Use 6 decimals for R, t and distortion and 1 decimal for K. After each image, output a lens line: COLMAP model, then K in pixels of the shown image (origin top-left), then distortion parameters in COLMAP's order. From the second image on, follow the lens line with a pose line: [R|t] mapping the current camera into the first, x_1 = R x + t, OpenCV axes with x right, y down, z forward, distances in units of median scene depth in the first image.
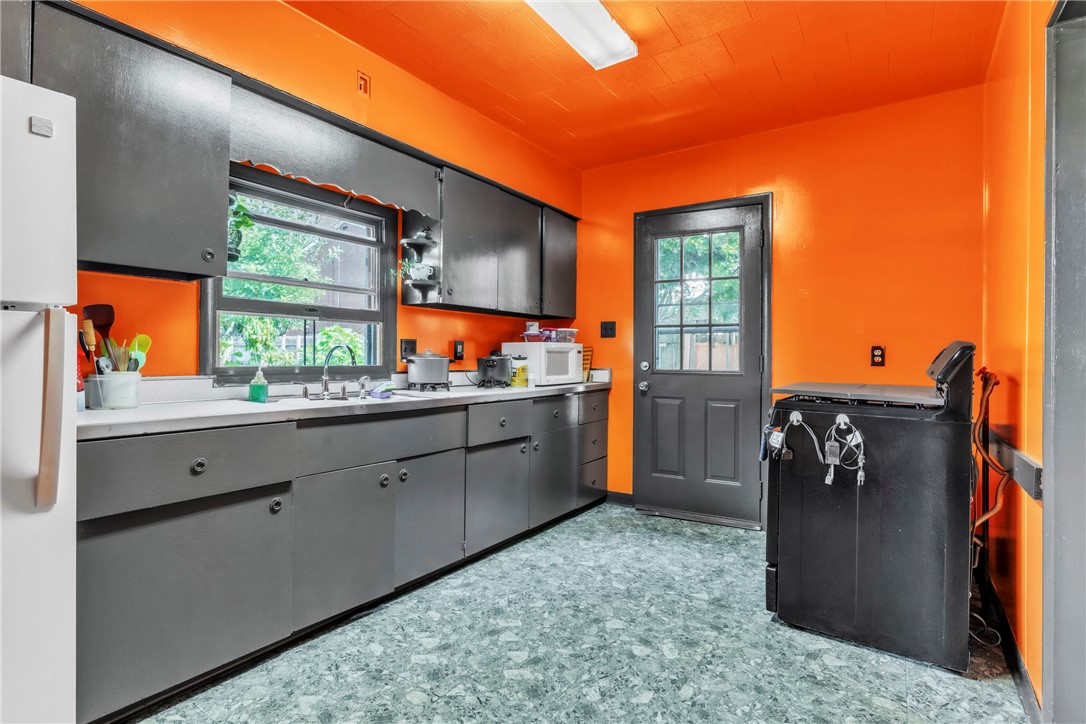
lens RADIAL K [[525.5, 0, 539.5], [0, 525.5, 352.6], [0, 0, 1]] dist [-0.000912, 0.000473]
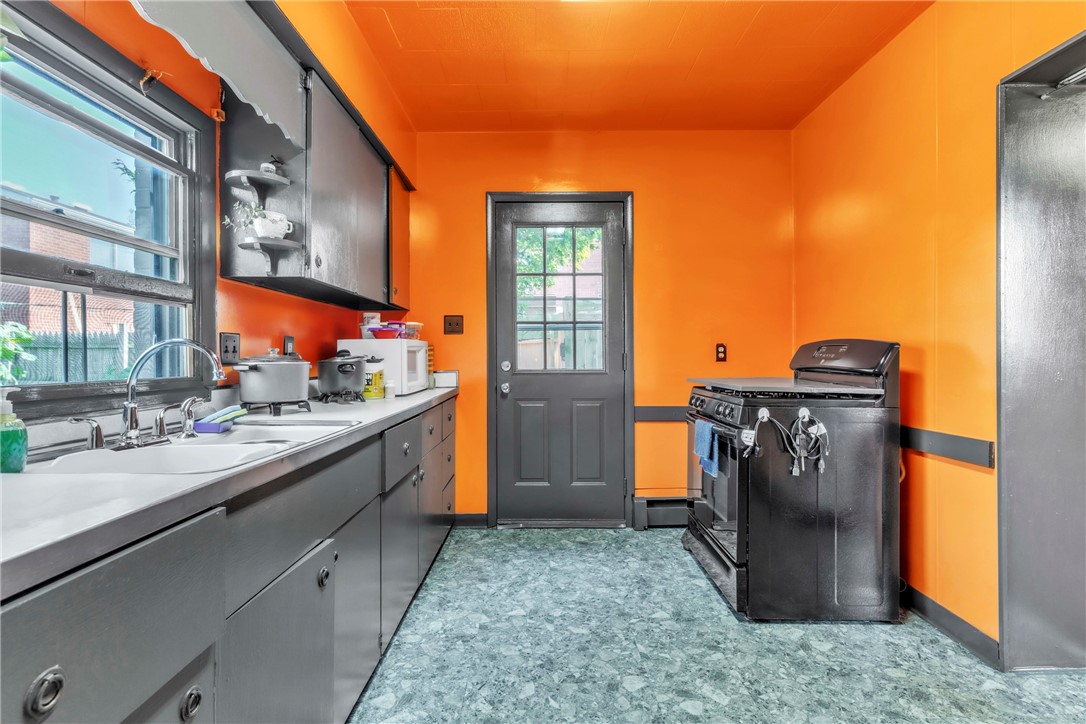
lens RADIAL K [[525.5, 0, 539.5], [0, 525.5, 352.6], [0, 0, 1]] dist [-0.000912, 0.000473]
pose [[0.826290, -0.009484, 0.563166, -0.310327], [0.008370, 0.999955, 0.004559, -0.002024], [-0.563183, 0.000947, 0.826332, 0.291181]]
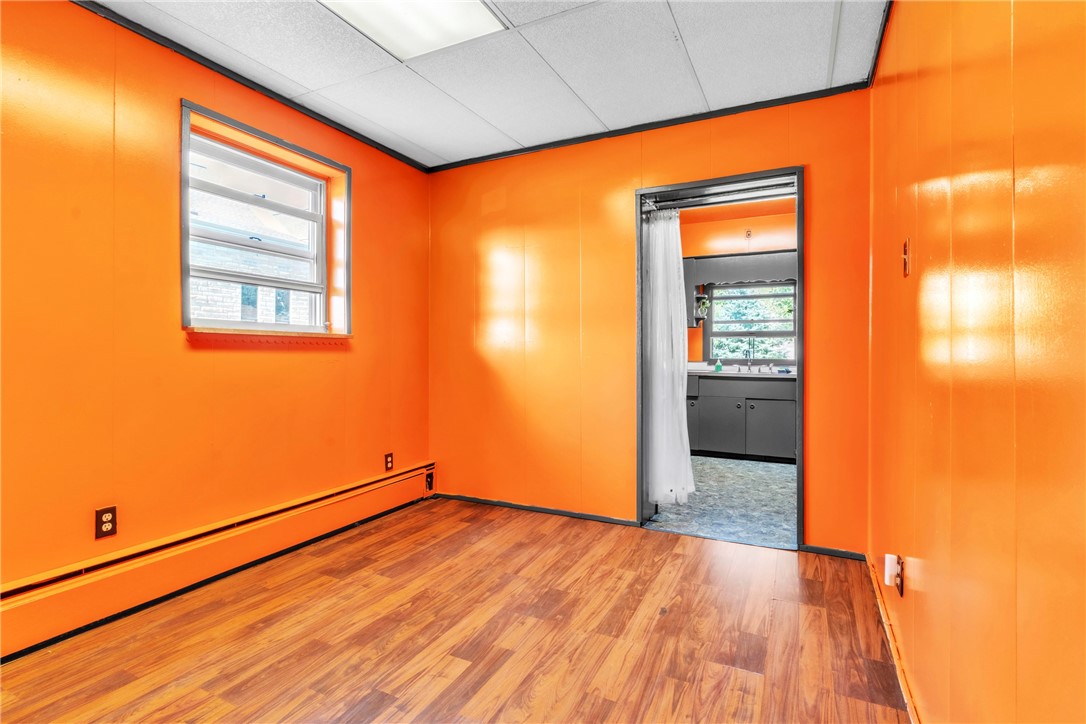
lens RADIAL K [[525.5, 0, 539.5], [0, 525.5, 352.6], [0, 0, 1]] dist [-0.000912, 0.000473]
pose [[0.139467, -0.007194, -0.990201, 1.450658], [0.002455, 0.999973, -0.006919, 0.010864], [0.990224, -0.001466, 0.139481, -0.166506]]
